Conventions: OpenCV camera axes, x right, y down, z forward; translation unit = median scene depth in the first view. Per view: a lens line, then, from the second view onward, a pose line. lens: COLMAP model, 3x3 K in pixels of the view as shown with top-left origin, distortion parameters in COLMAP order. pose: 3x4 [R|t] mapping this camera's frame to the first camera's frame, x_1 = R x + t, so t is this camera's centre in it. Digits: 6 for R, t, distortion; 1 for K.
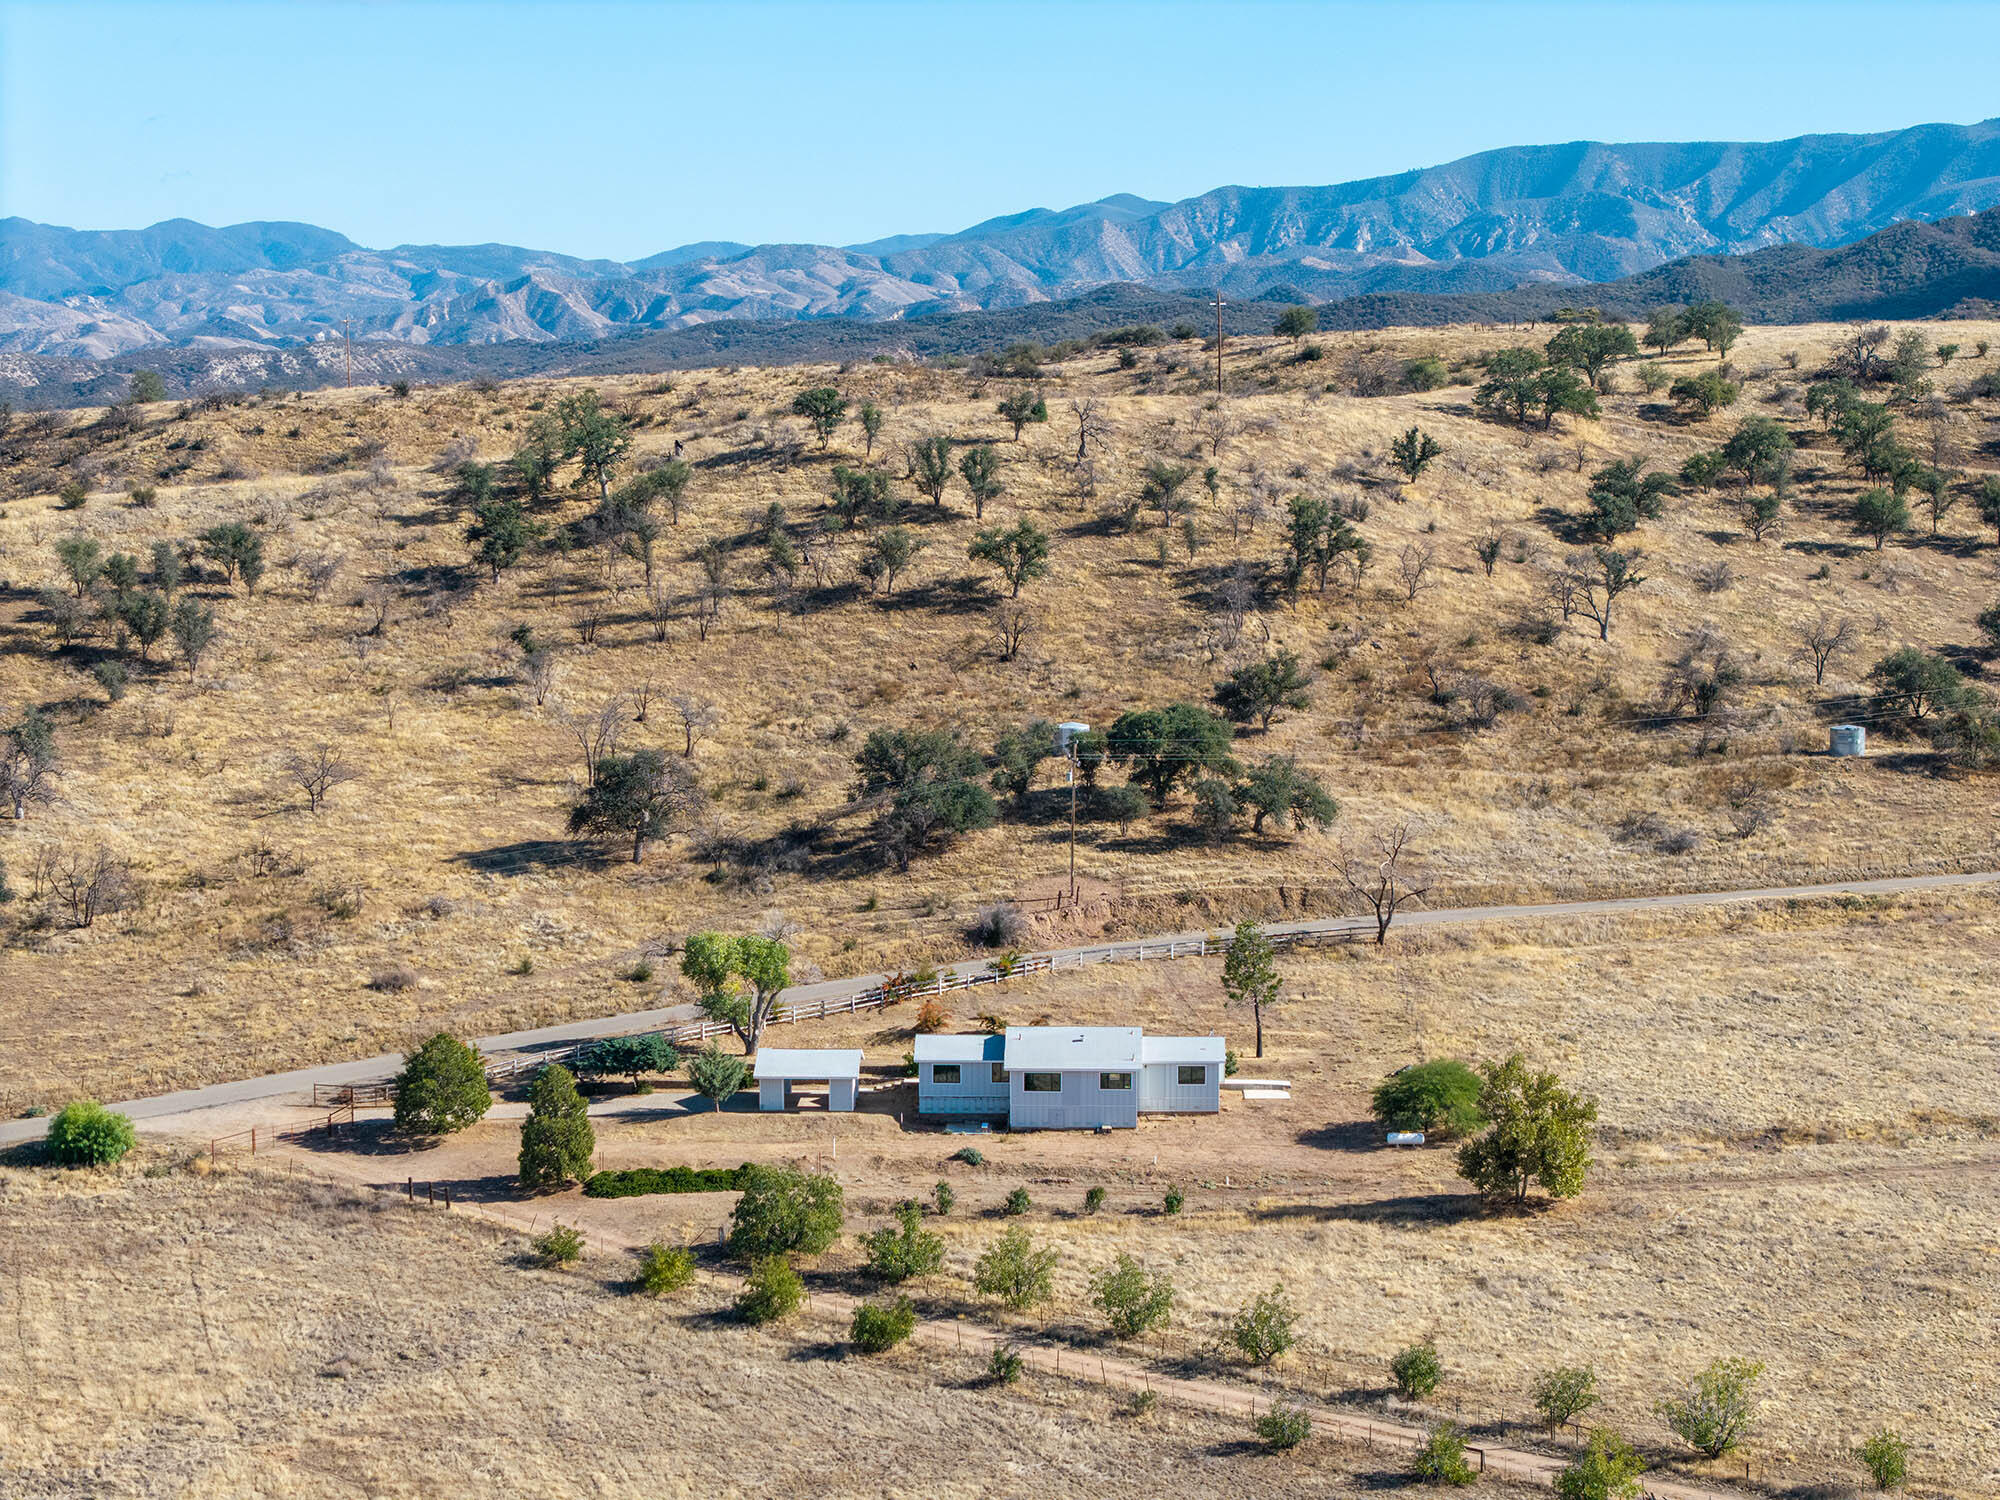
lens RADIAL K [[3944.3, 0, 1006.4], [0, 3944.3, 750.5], [0, 0, 1]] dist [-0.101315, 0.000000]
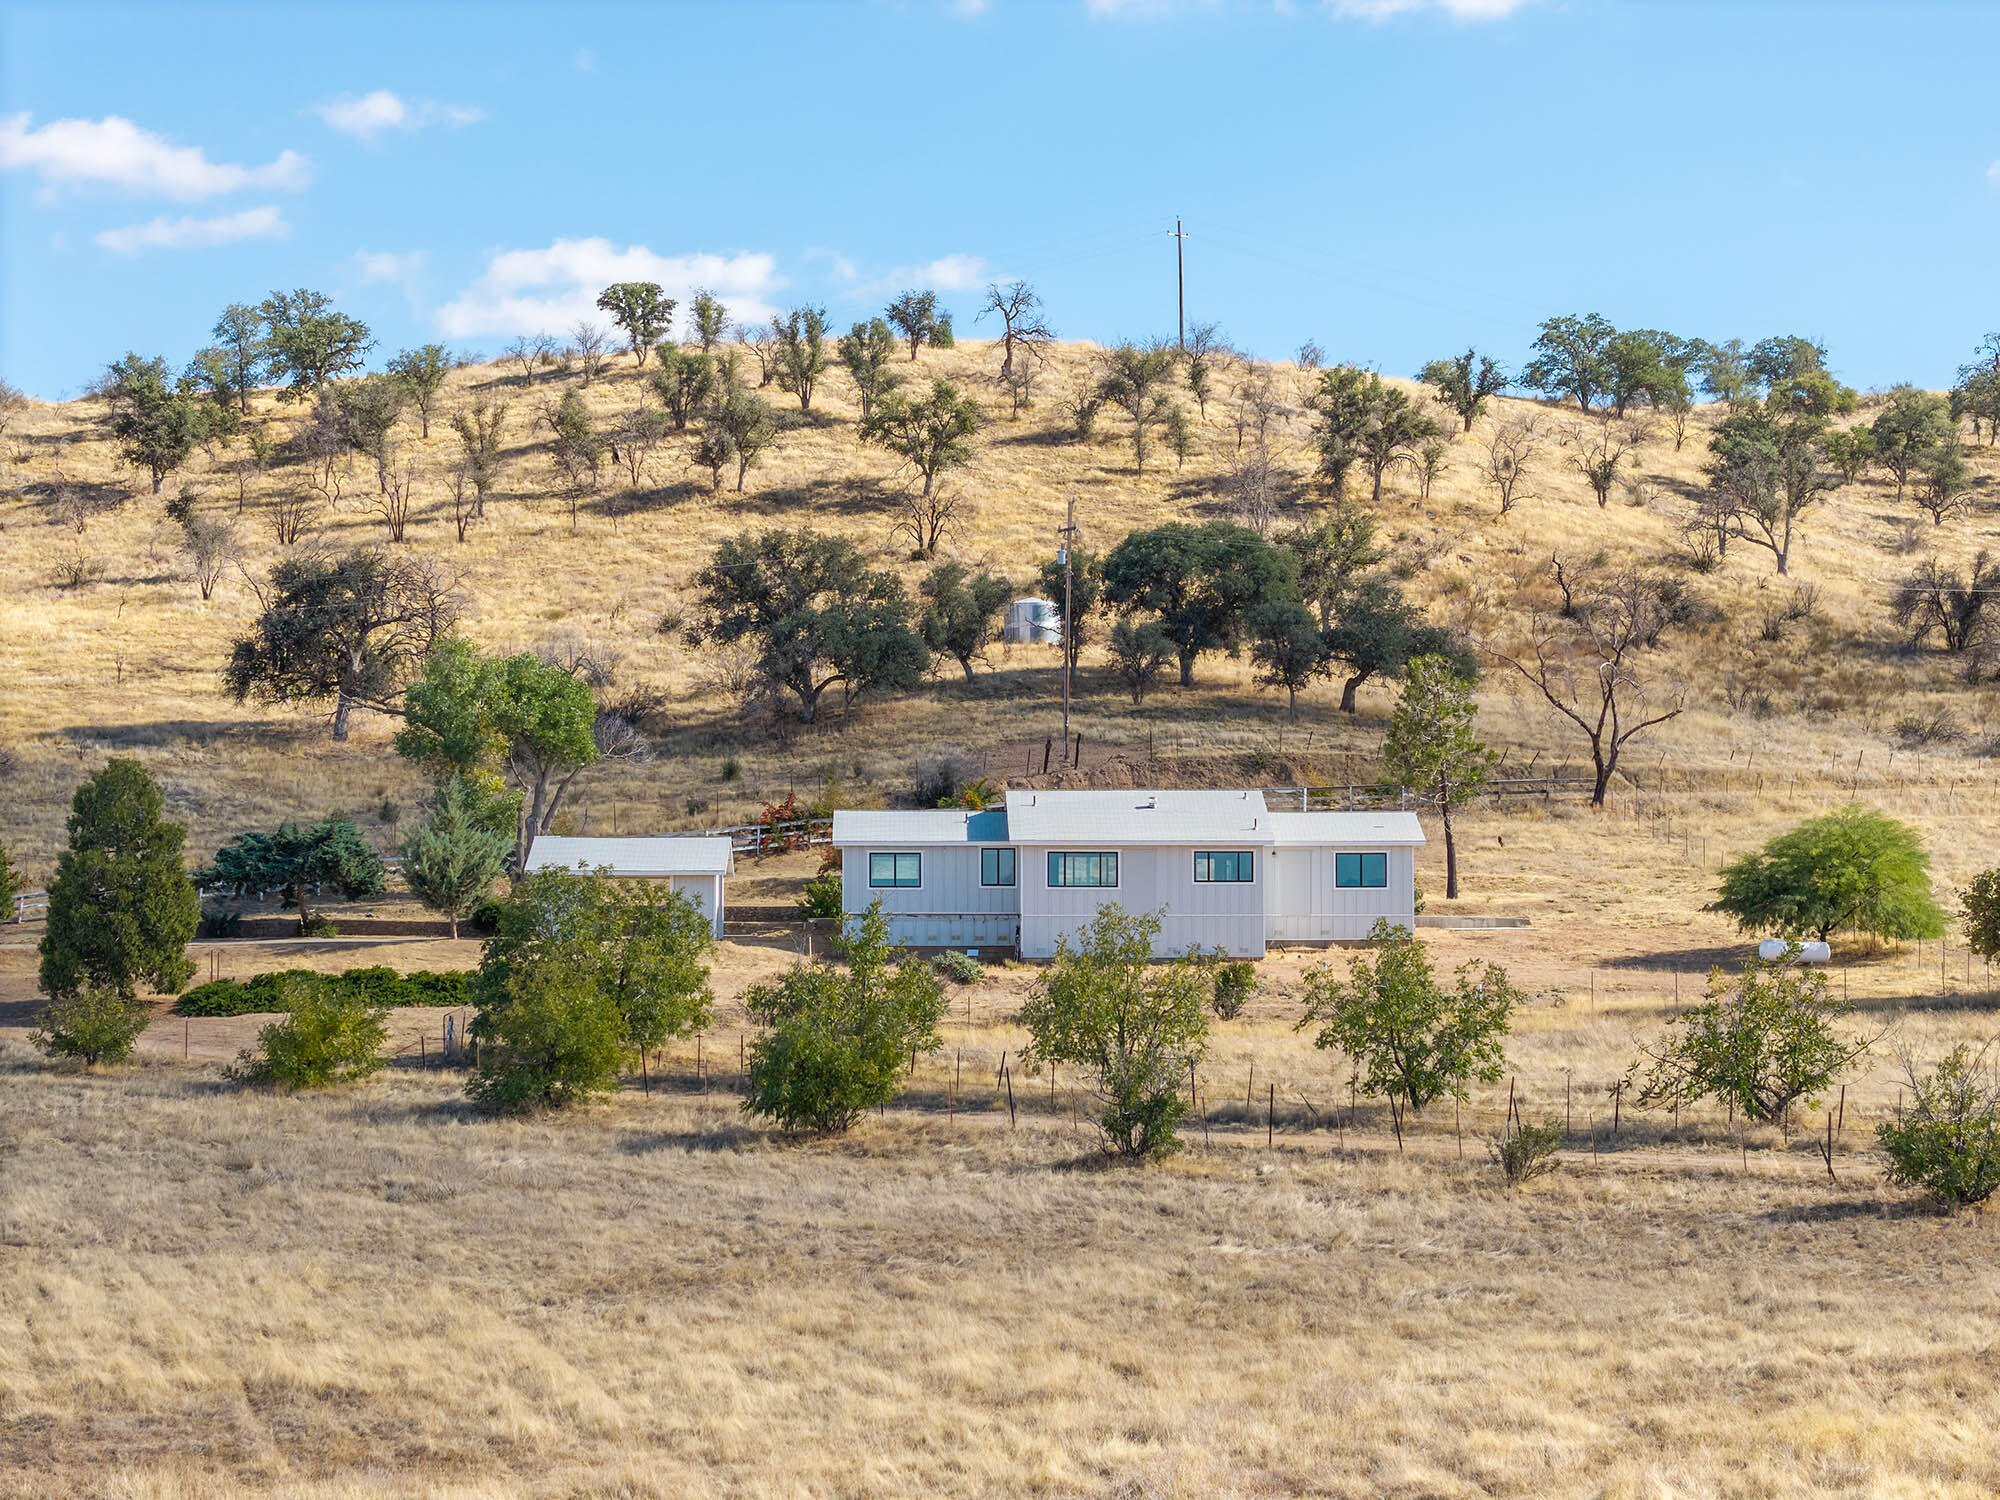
lens RADIAL K [[3944.3, 0, 988.0], [0, 3944.3, 746.3], [0, 0, 1]] dist [-0.101315, 0.000000]
pose [[0.998849, -0.000127, 0.047970, -0.019781], [0.006967, 0.989779, -0.142440, 0.099303], [-0.047462, 0.142610, 0.988640, 0.338784]]
